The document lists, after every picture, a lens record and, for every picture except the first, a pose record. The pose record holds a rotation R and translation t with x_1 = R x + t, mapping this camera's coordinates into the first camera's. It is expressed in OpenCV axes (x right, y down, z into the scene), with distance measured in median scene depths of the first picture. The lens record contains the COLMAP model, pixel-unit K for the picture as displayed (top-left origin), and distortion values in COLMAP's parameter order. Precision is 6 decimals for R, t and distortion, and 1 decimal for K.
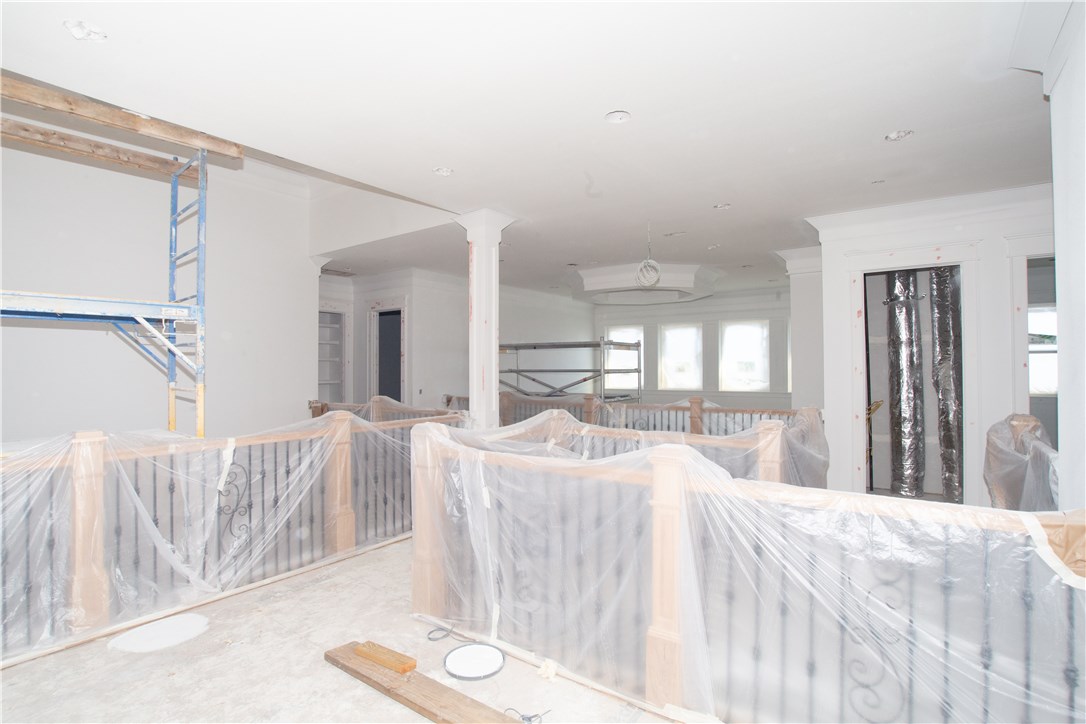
lens RADIAL K [[529.9, 0, 539.9], [0, 529.9, 366.4], [0, 0, 1]] dist [-0.049513, 0.014973]
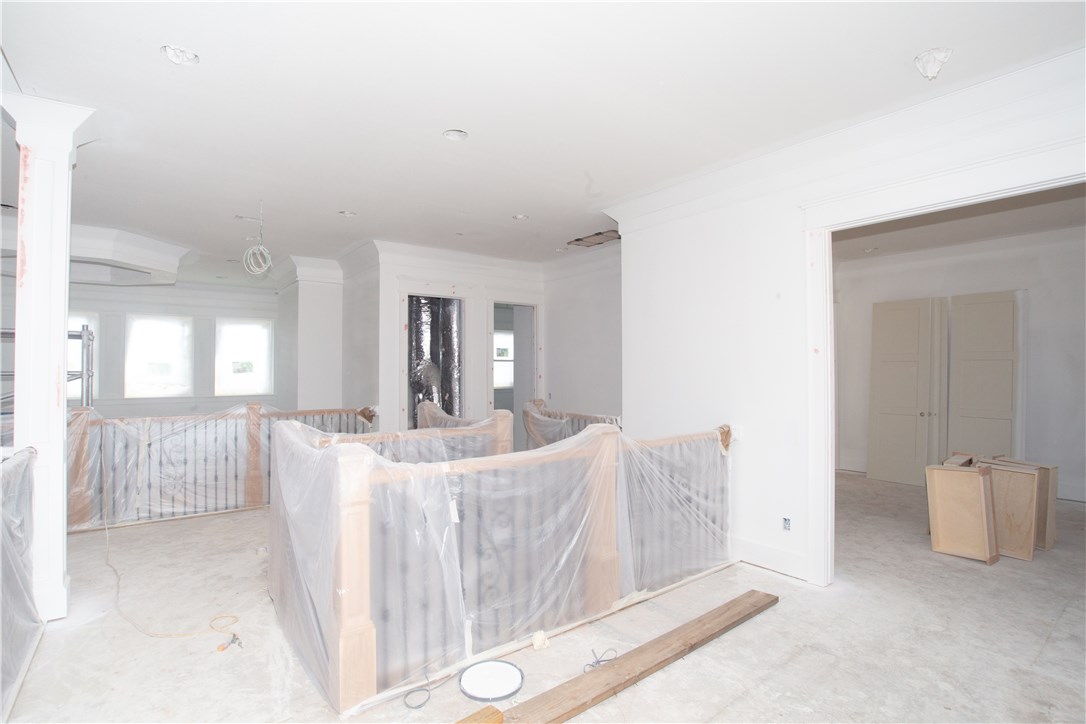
lens RADIAL K [[529.9, 0, 540.2], [0, 529.9, 359.6], [0, 0, 1]] dist [-0.049513, 0.014973]
pose [[0.287642, 0.020333, 0.957522, -0.521734], [-0.002492, 0.999787, -0.020482, 0.003025], [-0.957735, 0.003506, 0.287632, 0.332026]]
